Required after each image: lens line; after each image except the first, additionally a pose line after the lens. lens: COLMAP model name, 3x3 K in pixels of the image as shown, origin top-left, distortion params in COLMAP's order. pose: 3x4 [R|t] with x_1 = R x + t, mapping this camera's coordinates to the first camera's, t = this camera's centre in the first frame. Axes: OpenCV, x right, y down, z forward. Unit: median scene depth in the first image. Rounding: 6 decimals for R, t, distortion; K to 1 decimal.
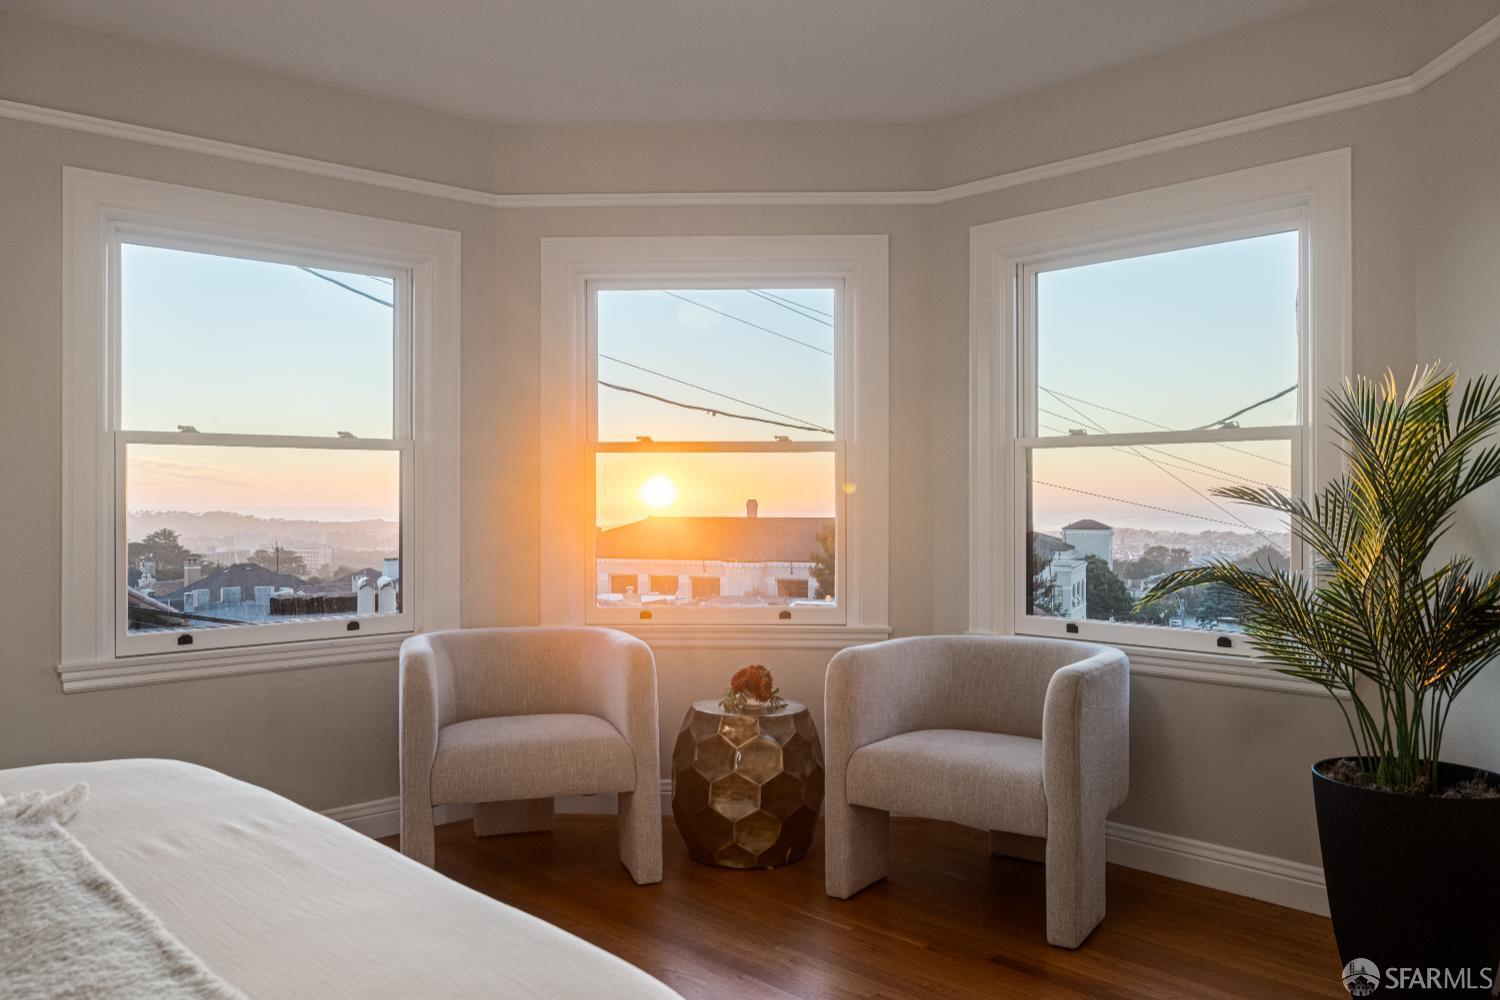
lens RADIAL K [[1183.0, 0, 748.7], [0, 1183.0, 496.0], [0, 0, 1]] dist [-0.006623, 0.003588]
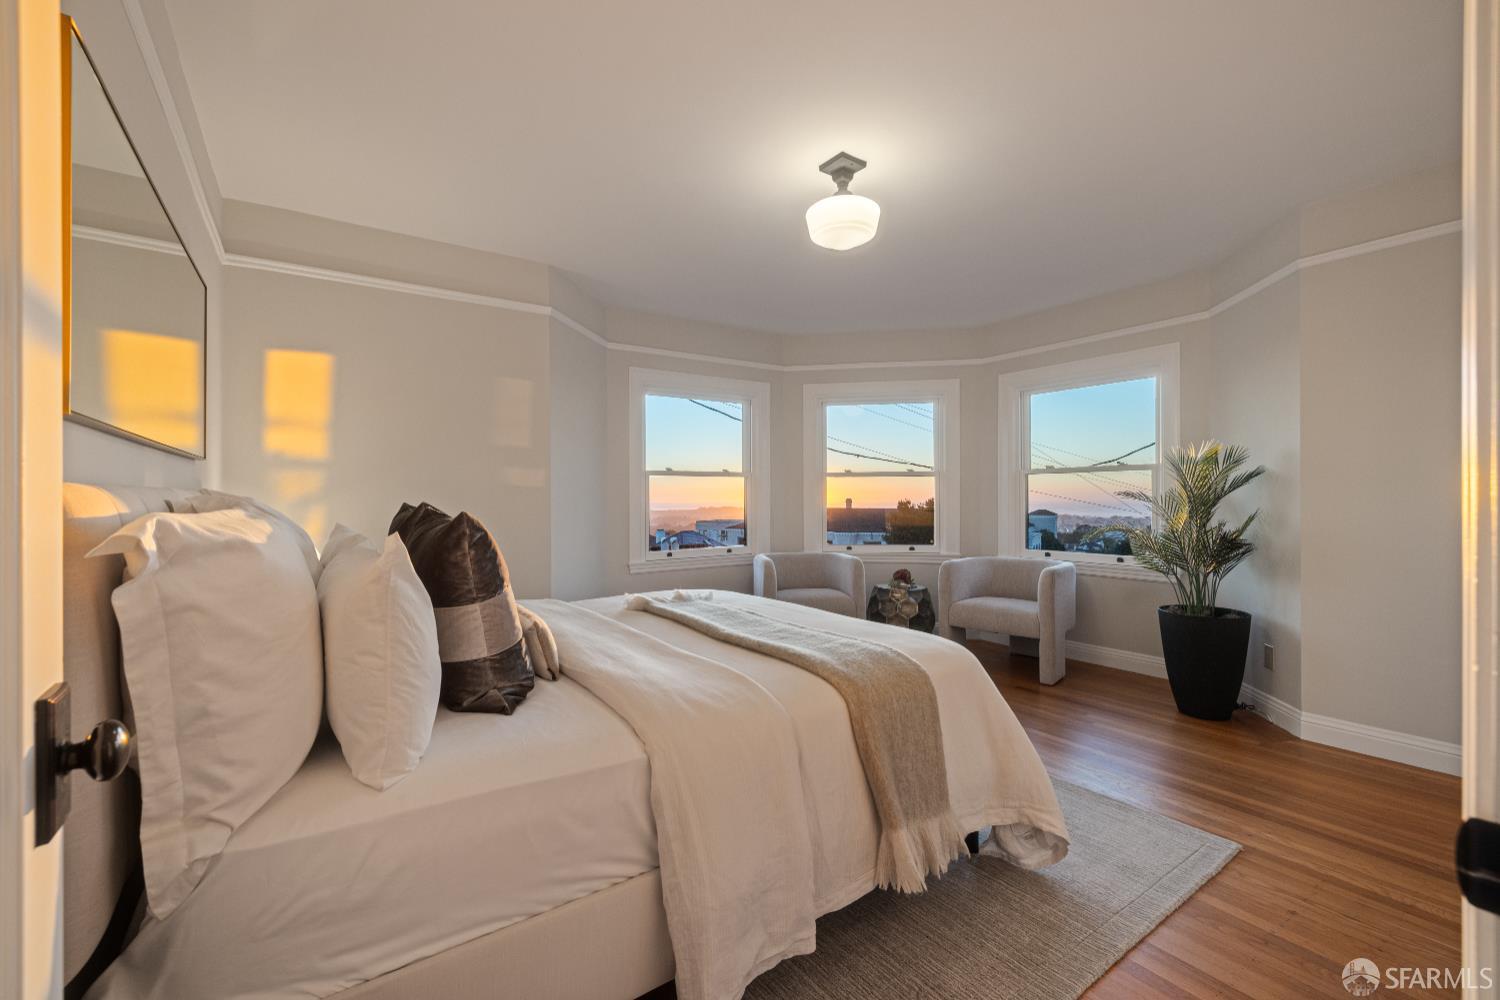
lens RADIAL K [[646.5, 0, 750.0], [0, 646.5, 500.0], [0, 0, 1]] dist [0.003734, 0.000057]
pose [[0.989725, -0.001643, -0.142973, -0.119464], [0.002385, 0.999985, 0.005018, 0.001040], [0.142962, -0.005307, 0.989714, -0.321271]]
